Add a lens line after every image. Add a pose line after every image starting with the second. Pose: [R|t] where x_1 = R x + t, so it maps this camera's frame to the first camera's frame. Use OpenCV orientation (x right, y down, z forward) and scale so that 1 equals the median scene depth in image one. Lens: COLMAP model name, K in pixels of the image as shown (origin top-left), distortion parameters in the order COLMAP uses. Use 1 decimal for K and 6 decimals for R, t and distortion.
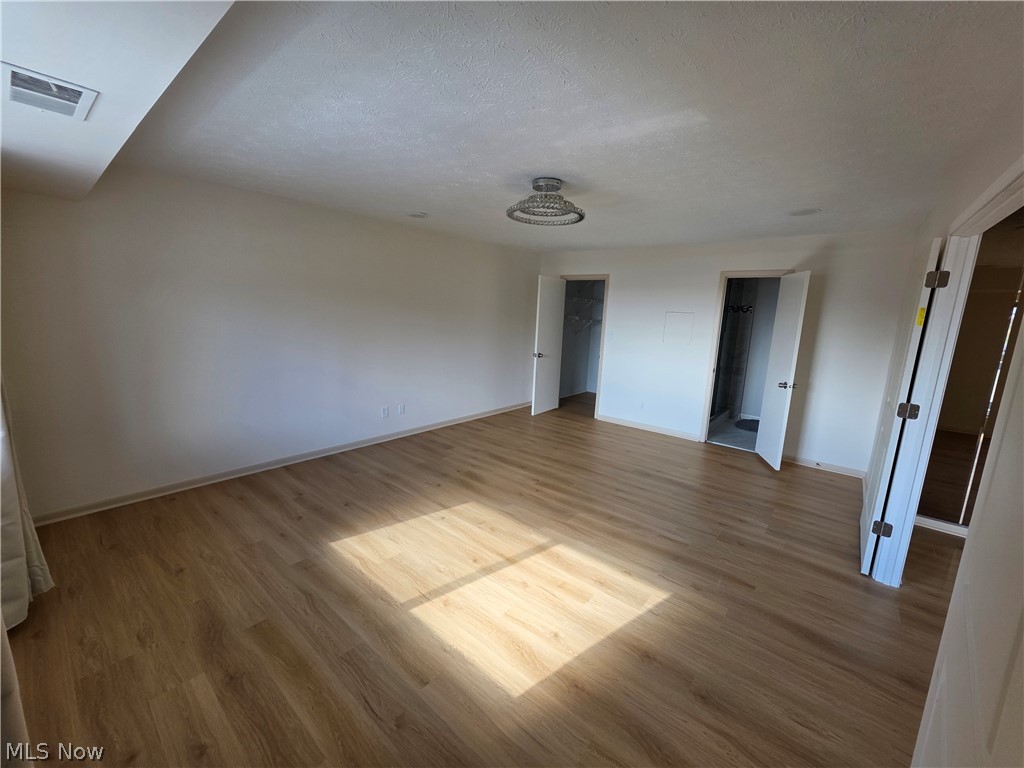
lens RADIAL K [[406.9, 0, 516.3], [0, 406.9, 380.8], [0, 0, 1]] dist [-0.000540, -0.000435]
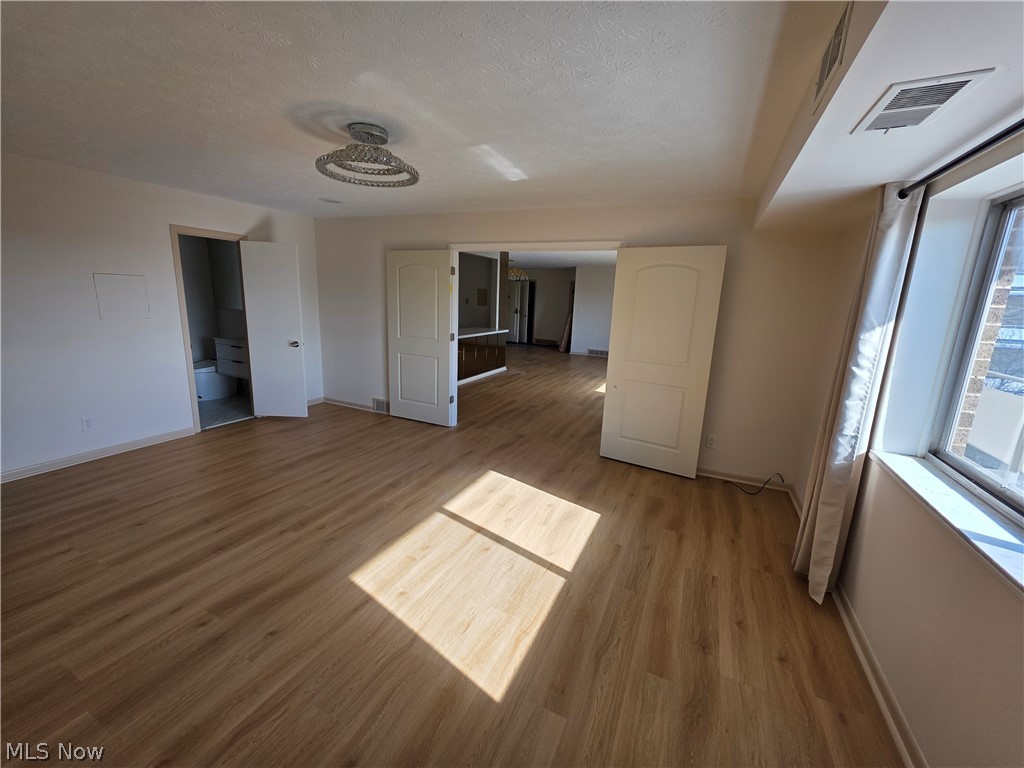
lens RADIAL K [[406.9, 0, 516.3], [0, 406.9, 380.8], [0, 0, 1]] dist [-0.000540, -0.000435]
pose [[-0.247963, -0.247007, 0.936751, -0.840717], [0.116781, 0.952277, 0.282013, -0.201886], [-0.961705, 0.179324, -0.207284, 0.932624]]
